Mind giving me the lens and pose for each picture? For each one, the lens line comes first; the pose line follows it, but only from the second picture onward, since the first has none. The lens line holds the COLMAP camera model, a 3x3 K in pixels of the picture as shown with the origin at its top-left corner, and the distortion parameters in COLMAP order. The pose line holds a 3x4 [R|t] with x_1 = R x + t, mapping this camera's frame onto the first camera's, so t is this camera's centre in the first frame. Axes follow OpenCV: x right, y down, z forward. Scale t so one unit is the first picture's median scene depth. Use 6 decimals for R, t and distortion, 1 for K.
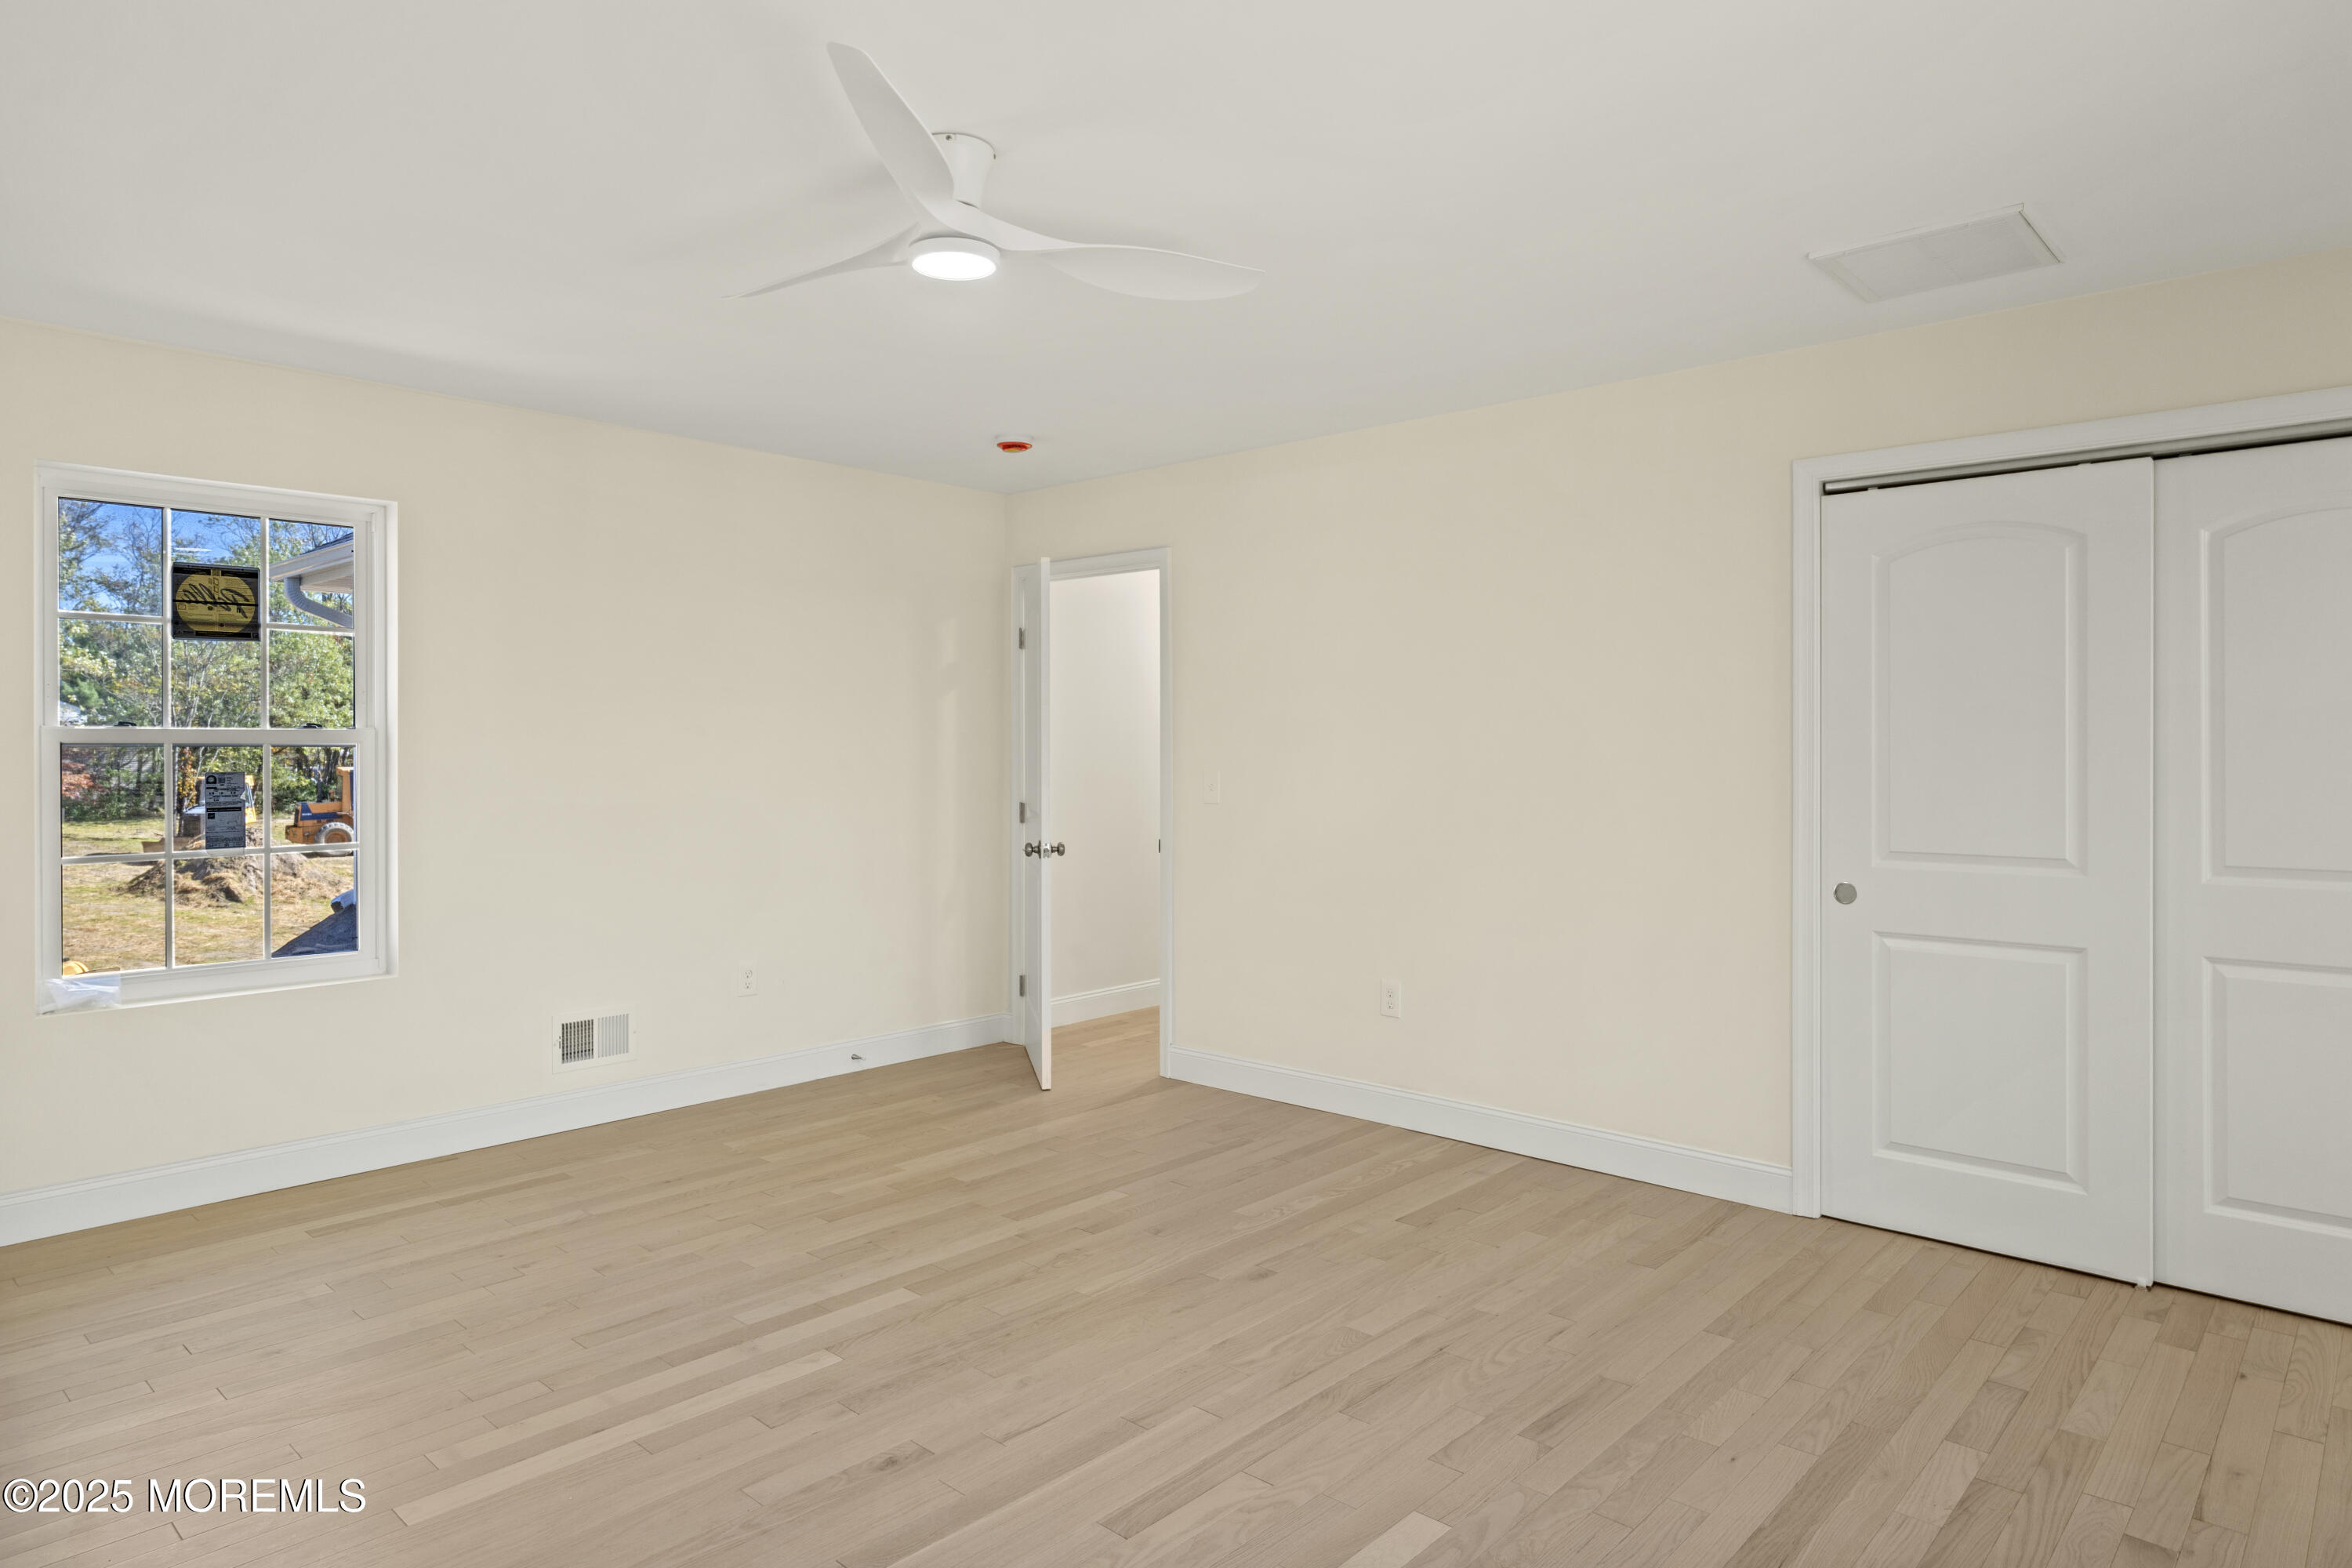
lens RADIAL K [[1392.6, 0, 1170.3], [0, 1392.6, 744.8], [0, 0, 1]] dist [-0.003956, 0.000158]
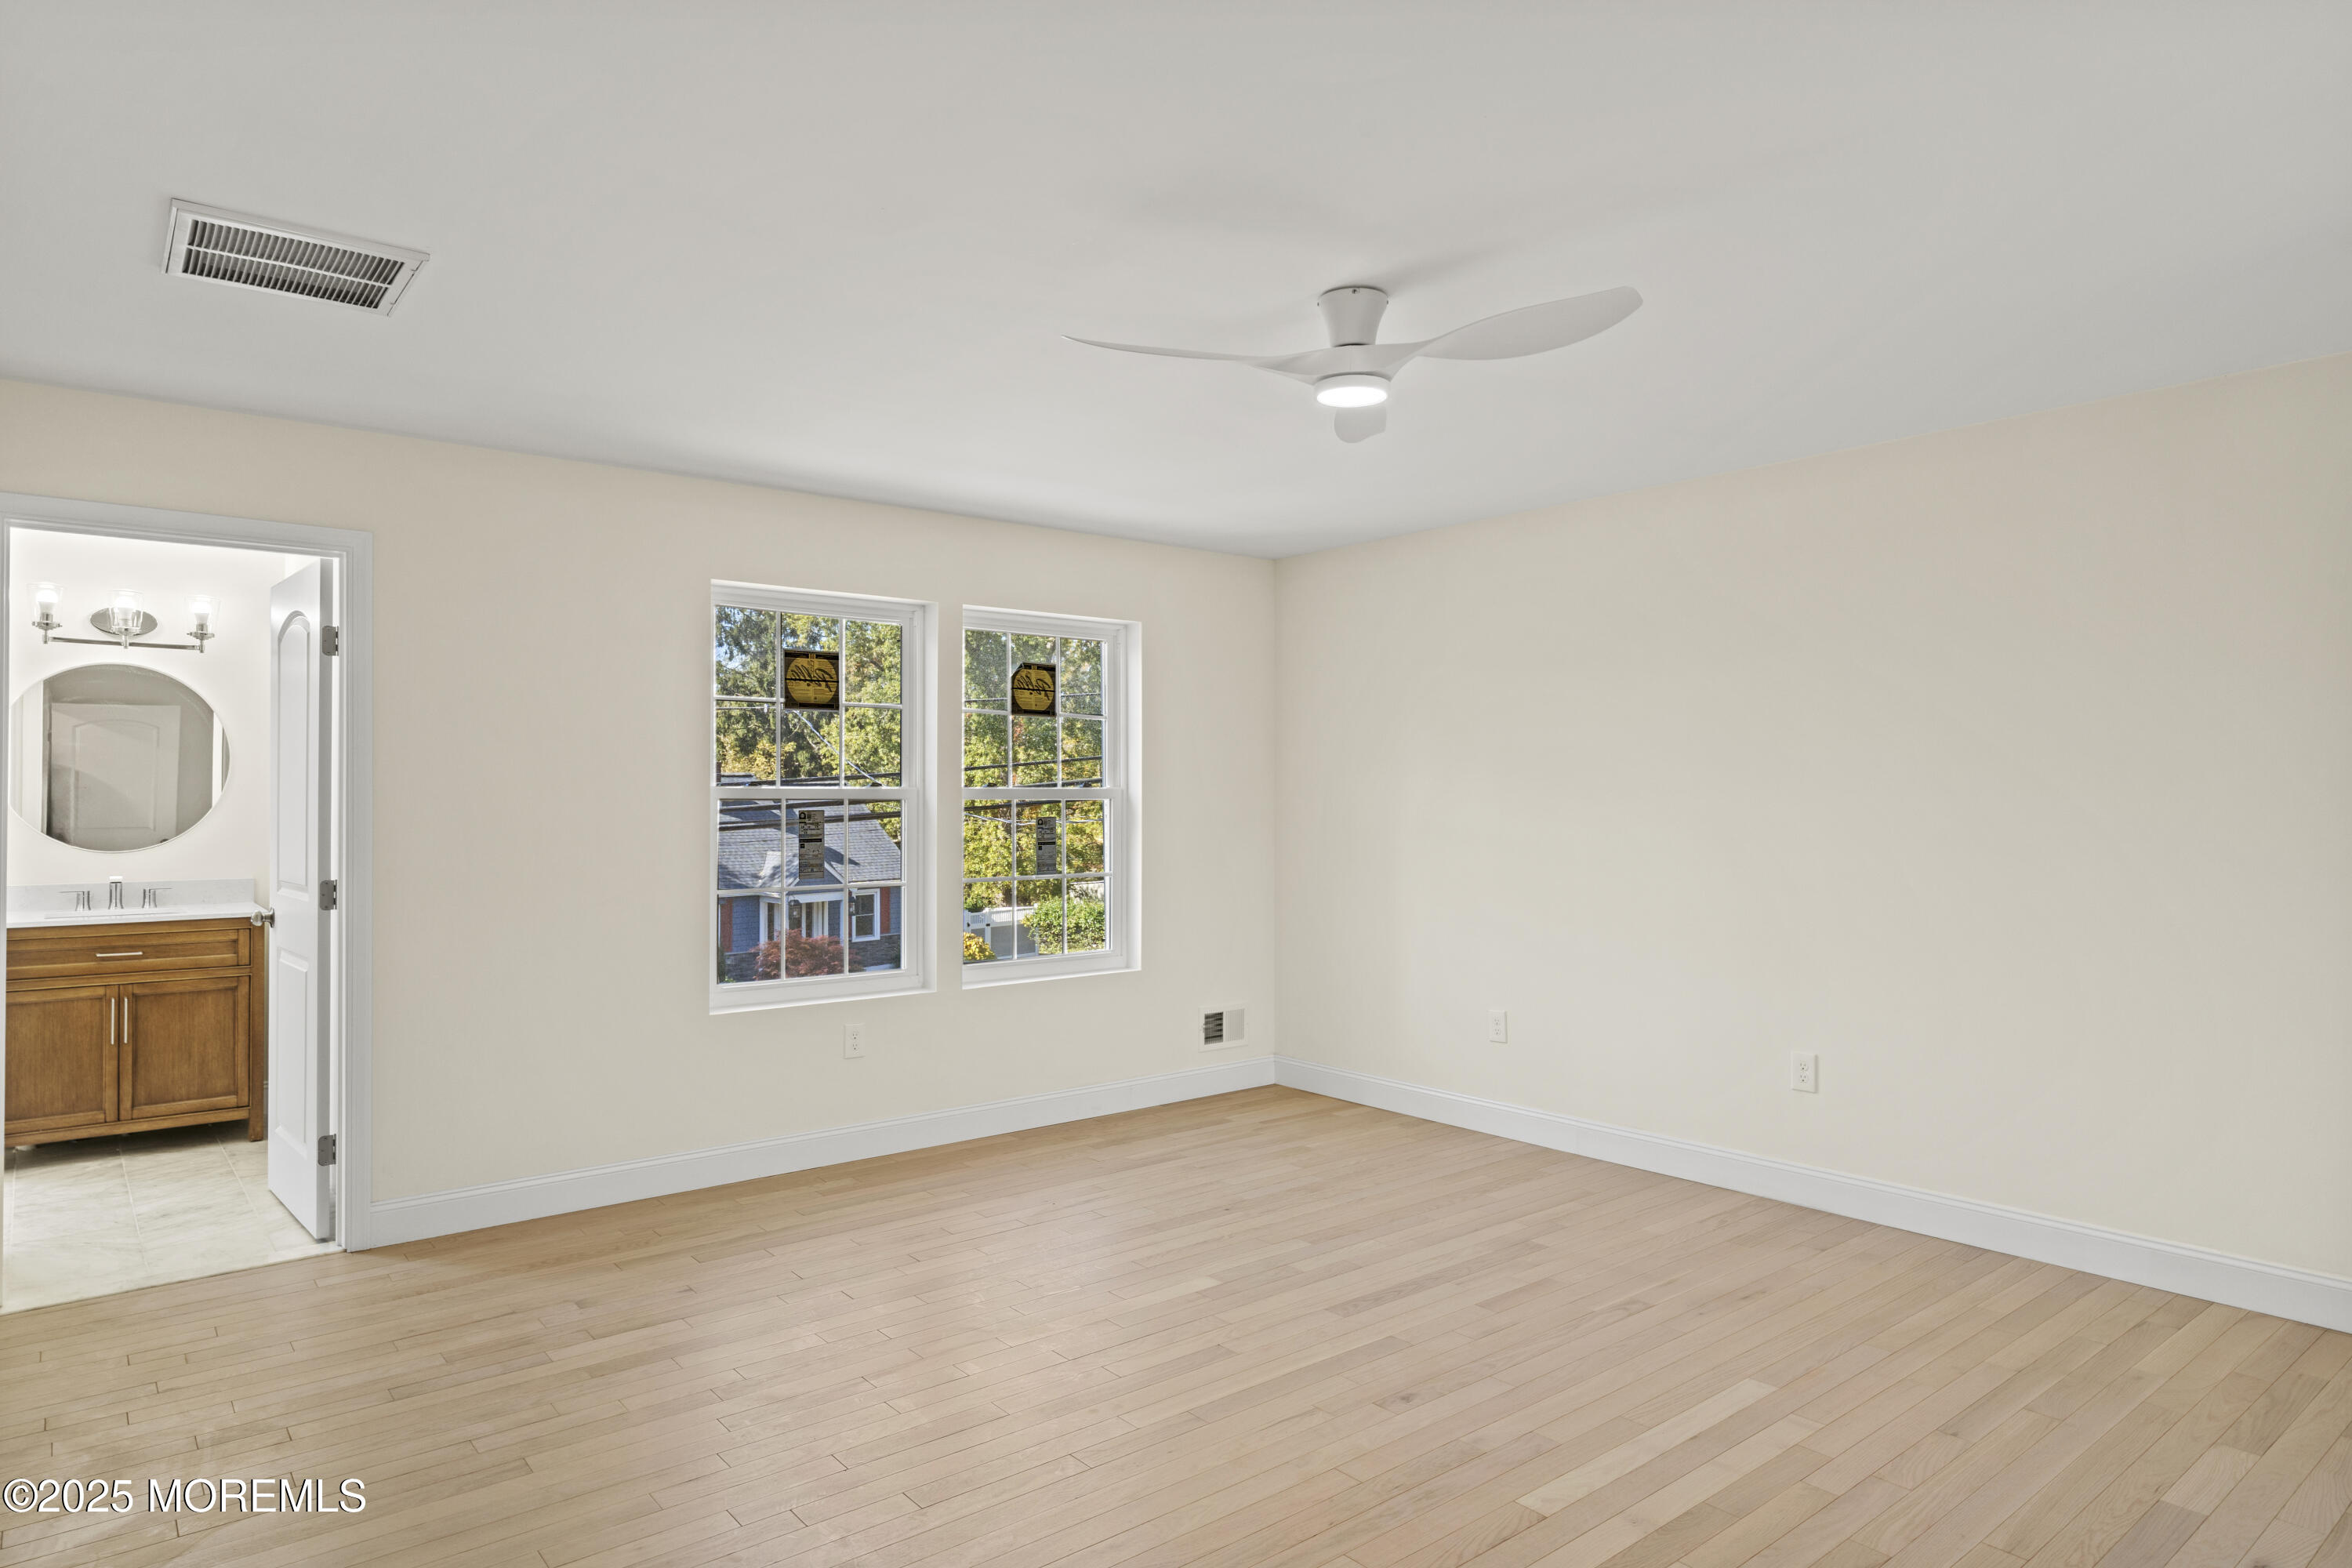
lens RADIAL K [[1370.7, 0, 1175.7], [0, 1370.7, 796.2], [0, 0, 1]] dist [-0.003679, 0.000267]
pose [[-0.991285, 0.004251, 0.131668, -0.124724], [0.004215, 0.999991, -0.000553, -0.001512], [-0.131669, 0.000007, -0.991294, 1.692340]]
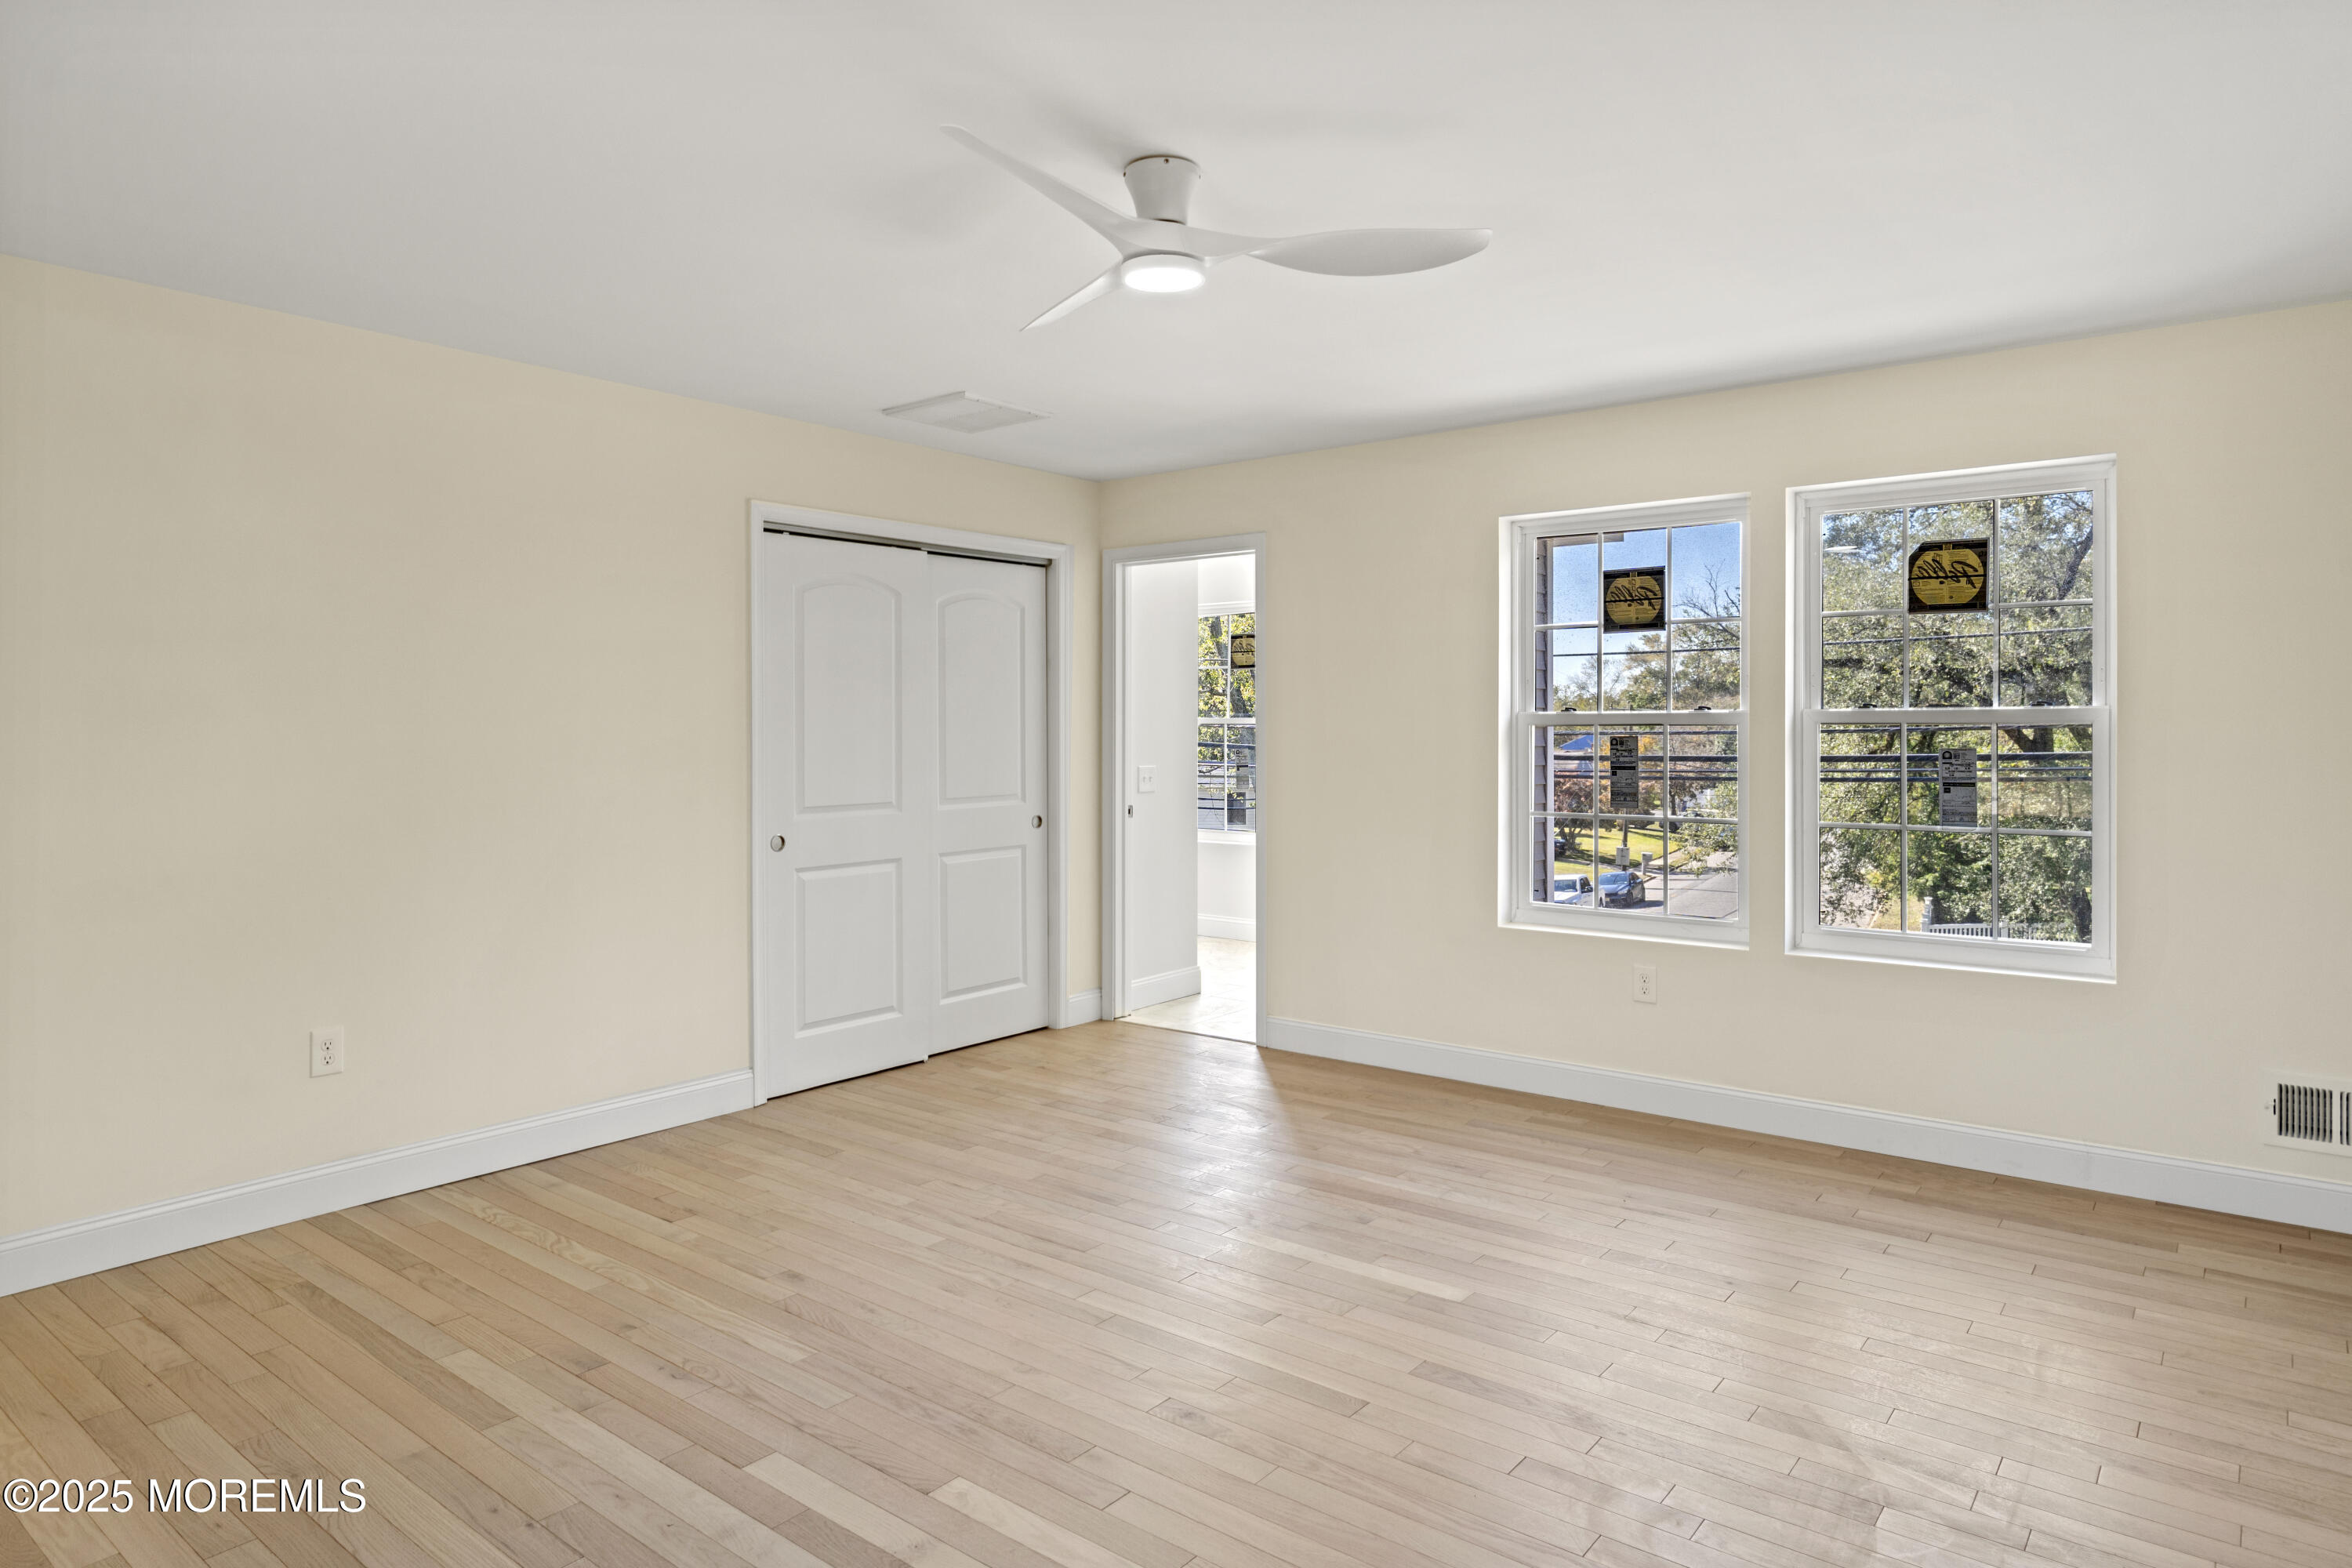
lens RADIAL K [[1392.6, 0, 1170.3], [0, 1392.6, 744.8], [0, 0, 1]] dist [-0.003956, 0.000158]
pose [[-0.077284, -0.011786, 0.996939, -0.950490], [0.003830, 0.999919, 0.012118, 0.000790], [-0.997002, 0.004755, -0.077232, 0.843226]]
